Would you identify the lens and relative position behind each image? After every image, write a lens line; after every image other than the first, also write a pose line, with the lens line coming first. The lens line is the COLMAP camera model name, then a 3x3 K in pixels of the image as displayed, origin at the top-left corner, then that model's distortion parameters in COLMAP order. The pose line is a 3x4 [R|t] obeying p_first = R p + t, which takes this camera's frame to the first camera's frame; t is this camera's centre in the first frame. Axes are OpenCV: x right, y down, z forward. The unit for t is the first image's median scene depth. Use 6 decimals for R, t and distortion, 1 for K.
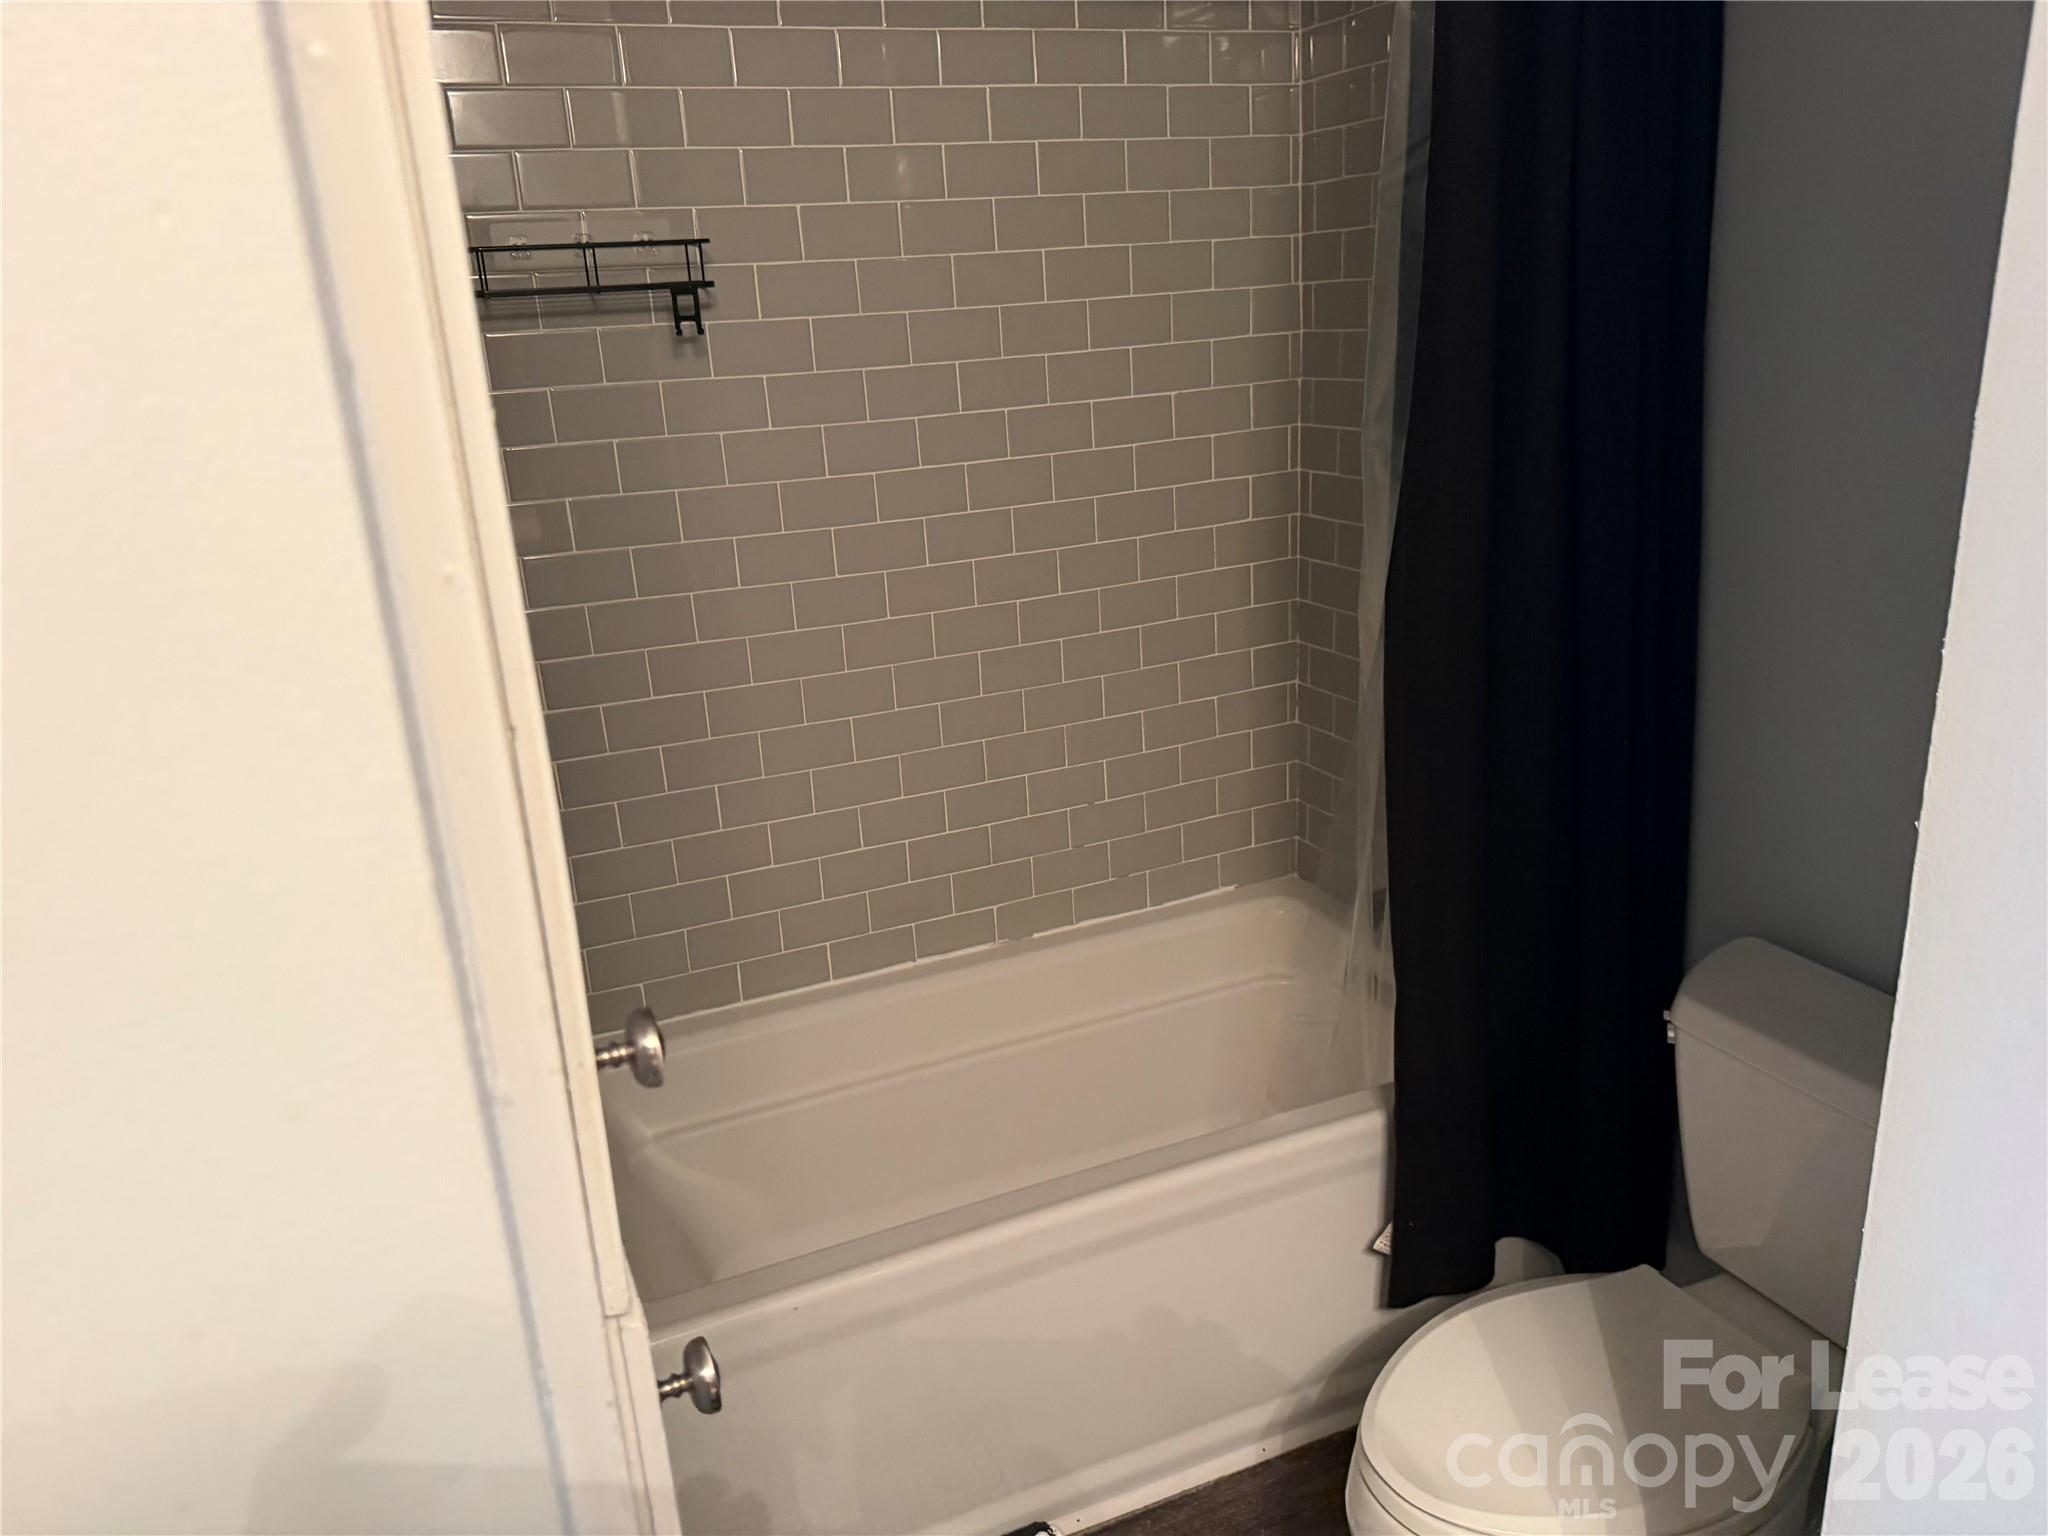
lens RADIAL K [[1507.0, 0, 1024.0], [0, 1507.0, 768.0], [0, 0, 1]] dist [0.050378, -0.093766]
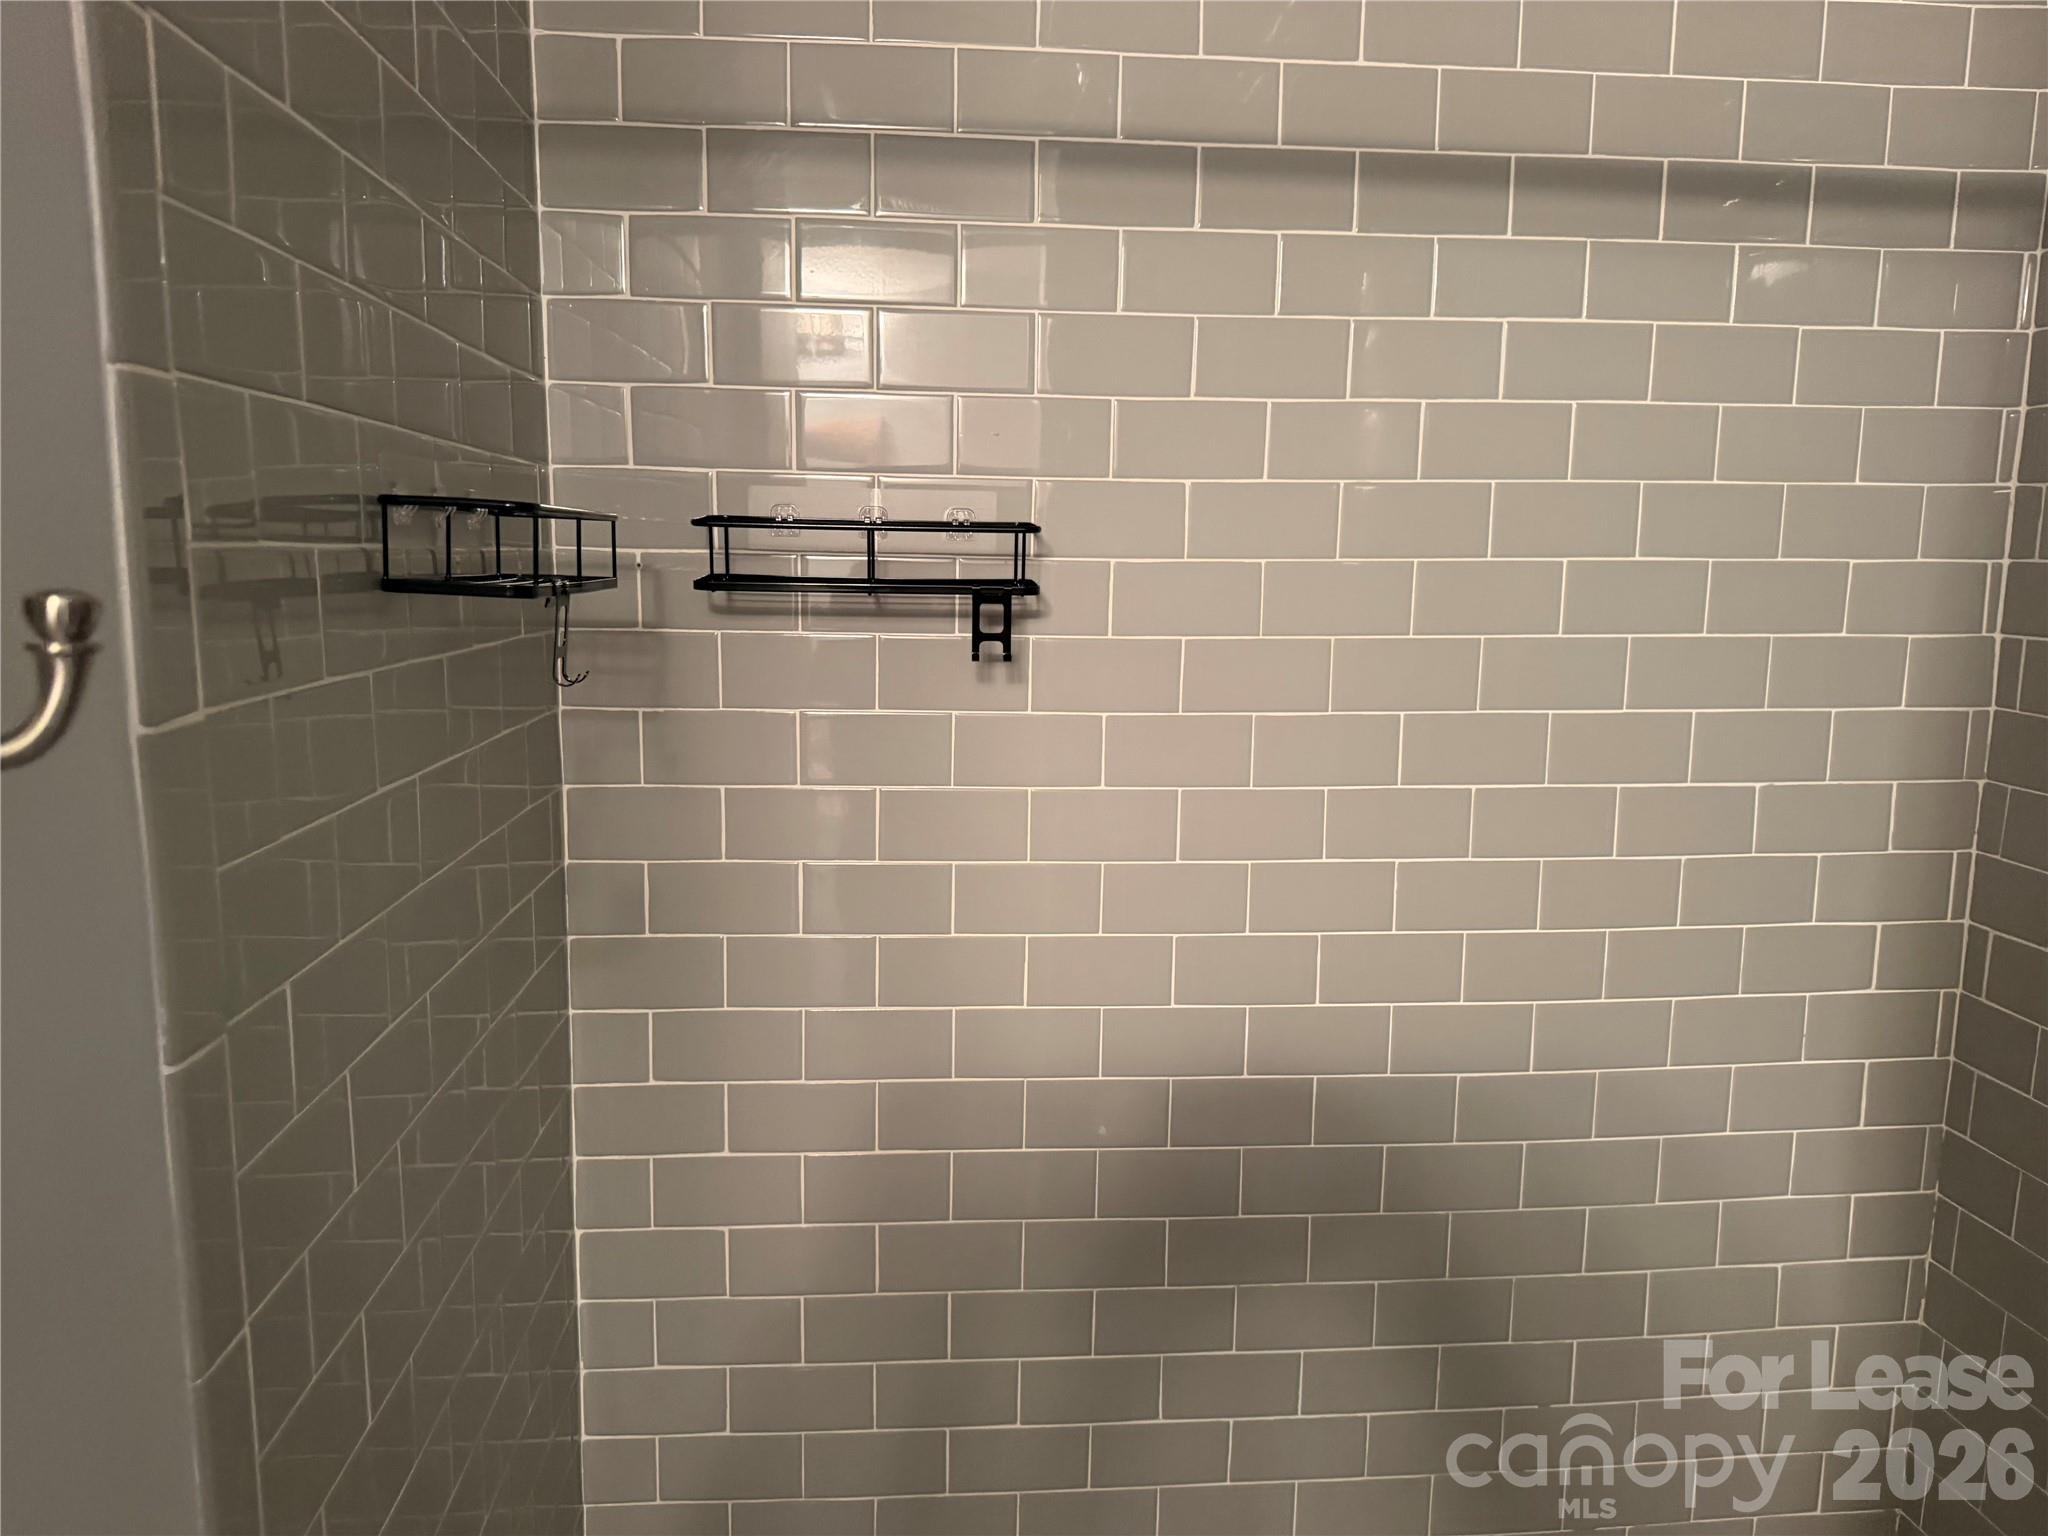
lens RADIAL K [[1507.0, 0, 1024.0], [0, 1507.0, 768.0], [0, 0, 1]] dist [0.050378, -0.093766]
pose [[0.943052, 0.110913, -0.313611, 0.007352], [-0.155734, 0.980284, -0.121613, -0.136926], [0.293940, 0.163527, 0.941732, 0.326739]]
